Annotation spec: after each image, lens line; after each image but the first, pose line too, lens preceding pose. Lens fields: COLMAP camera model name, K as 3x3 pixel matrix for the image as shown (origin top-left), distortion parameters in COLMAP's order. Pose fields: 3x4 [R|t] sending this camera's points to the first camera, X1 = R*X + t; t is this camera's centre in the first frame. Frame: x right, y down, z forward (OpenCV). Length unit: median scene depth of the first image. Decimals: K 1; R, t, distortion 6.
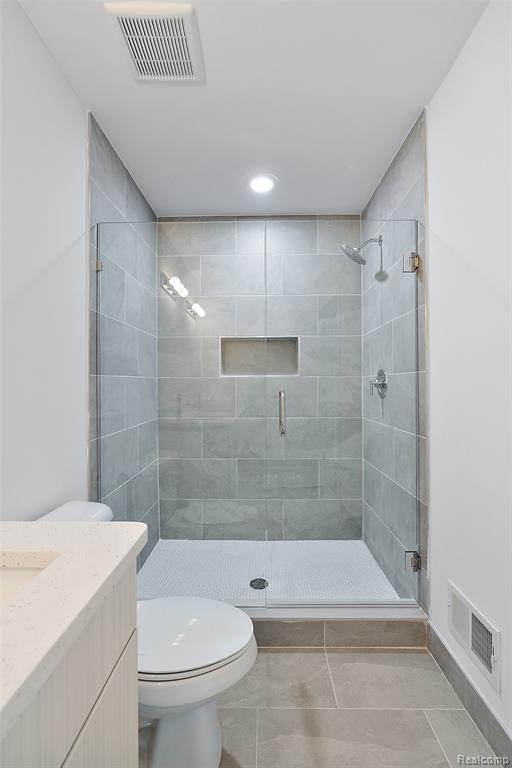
lens RADIAL K [[342.7, 0, 255.3], [0, 342.7, 383.2], [0, 0, 1]] dist [-0.000863, 0.000221]
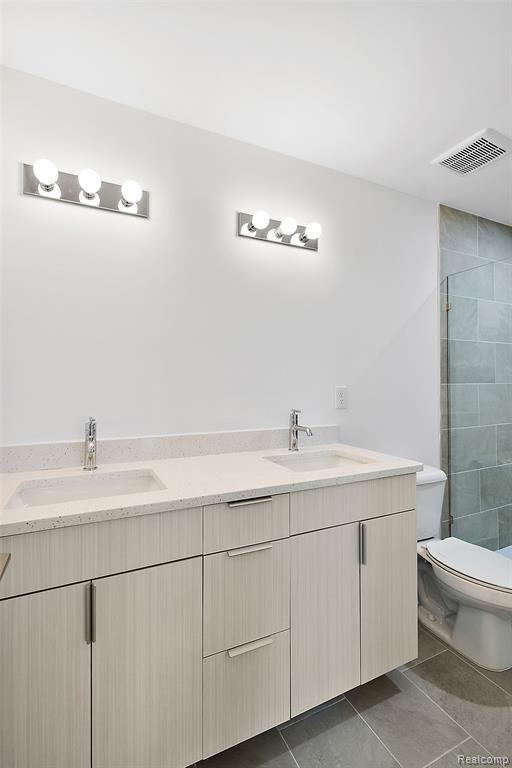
lens RADIAL K [[346.4, 0, 250.4], [0, 346.4, 381.9], [0, 0, 1]] dist [-0.002540, 0.000268]
pose [[0.434697, 0.000598, -0.900576, 0.372124], [0.003568, 0.999991, 0.002386, -0.030798], [0.900570, -0.004251, 0.434691, -0.277734]]
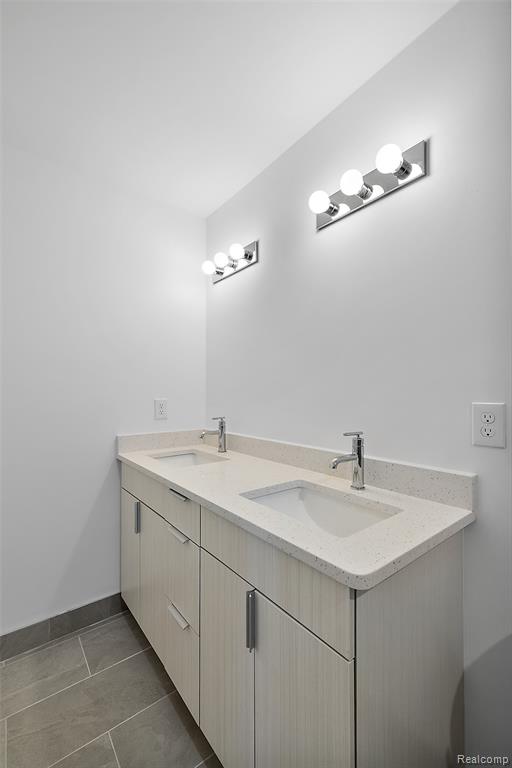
lens RADIAL K [[323.3, 0, 255.2], [0, 323.3, 393.4], [0, 0, 1]] dist [0.000199, 0.000047]
pose [[-0.778325, 0.001748, -0.627859, 0.138290], [0.005919, 0.999972, -0.004553, -0.026653], [0.627833, -0.007260, -0.778314, 0.573227]]
